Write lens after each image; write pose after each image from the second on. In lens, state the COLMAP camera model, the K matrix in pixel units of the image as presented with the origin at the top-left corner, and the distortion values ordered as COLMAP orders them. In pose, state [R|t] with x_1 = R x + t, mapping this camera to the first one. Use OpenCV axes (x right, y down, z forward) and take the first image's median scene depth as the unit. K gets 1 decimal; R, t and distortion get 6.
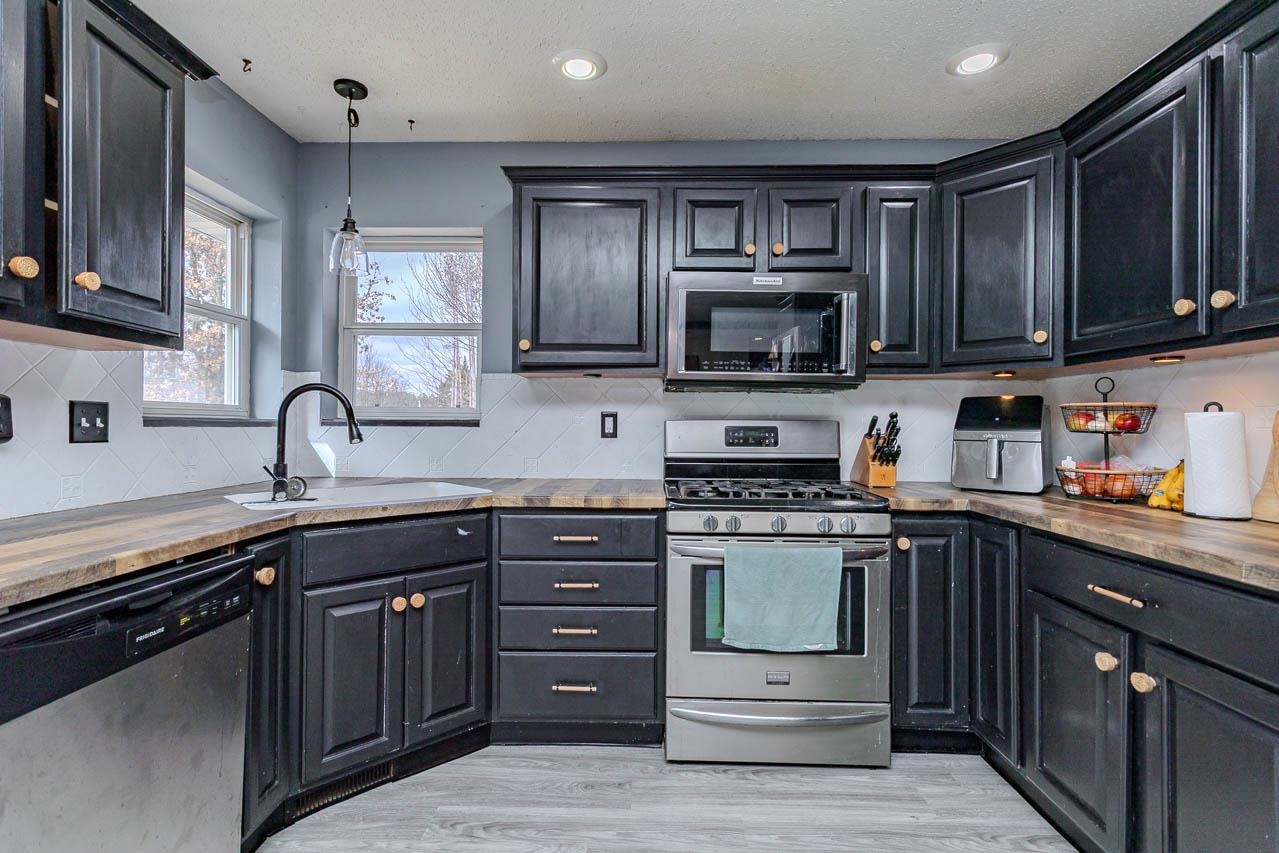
lens RADIAL K [[604.3, 0, 635.3], [0, 604.3, 425.2], [0, 0, 1]] dist [0.001557, 0.000440]
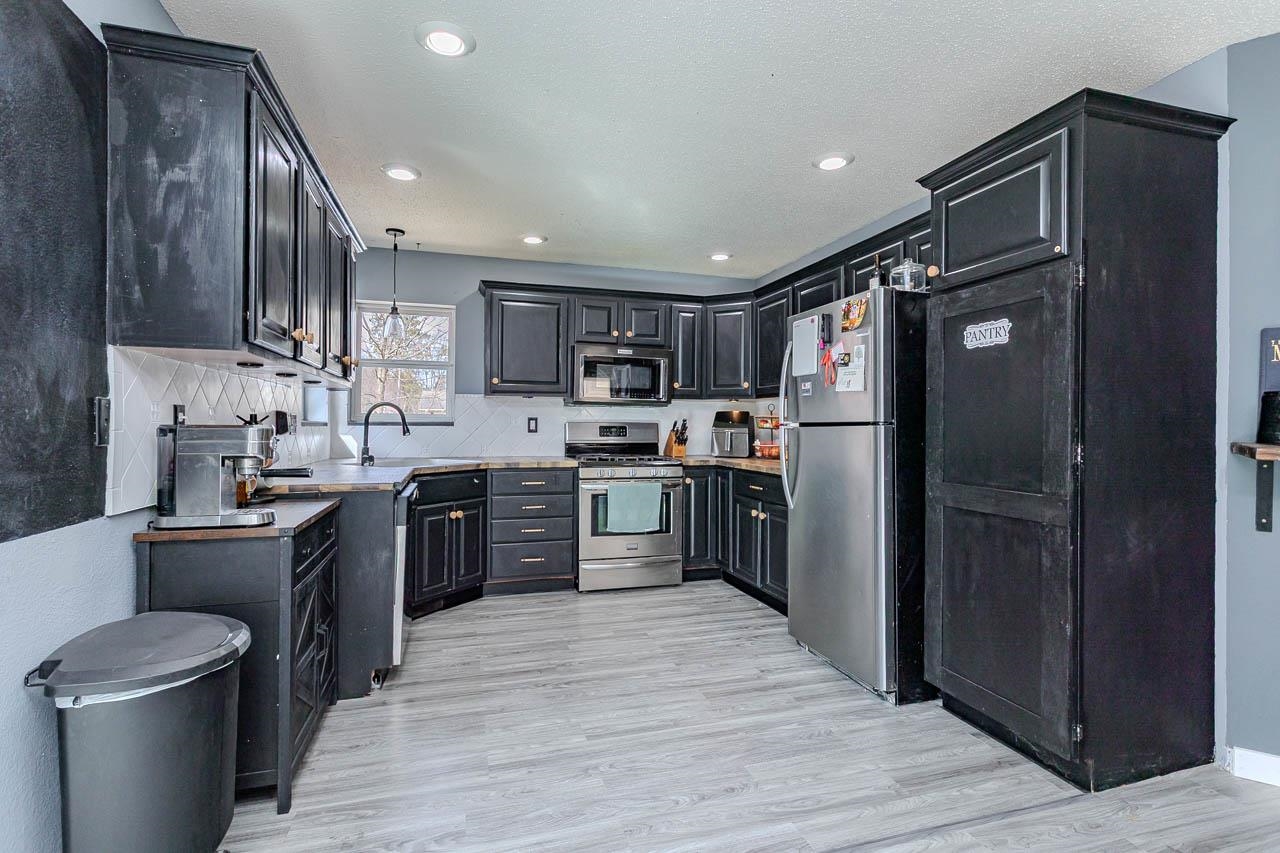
lens RADIAL K [[604.8, 0, 635.8], [0, 604.8, 425.2], [0, 0, 1]] dist [0.001557, 0.000440]
pose [[0.951950, 0.000734, 0.306252, -0.374121], [-0.001654, 0.999995, 0.002744, -0.006310], [-0.306249, -0.003119, 0.951946, -0.945295]]
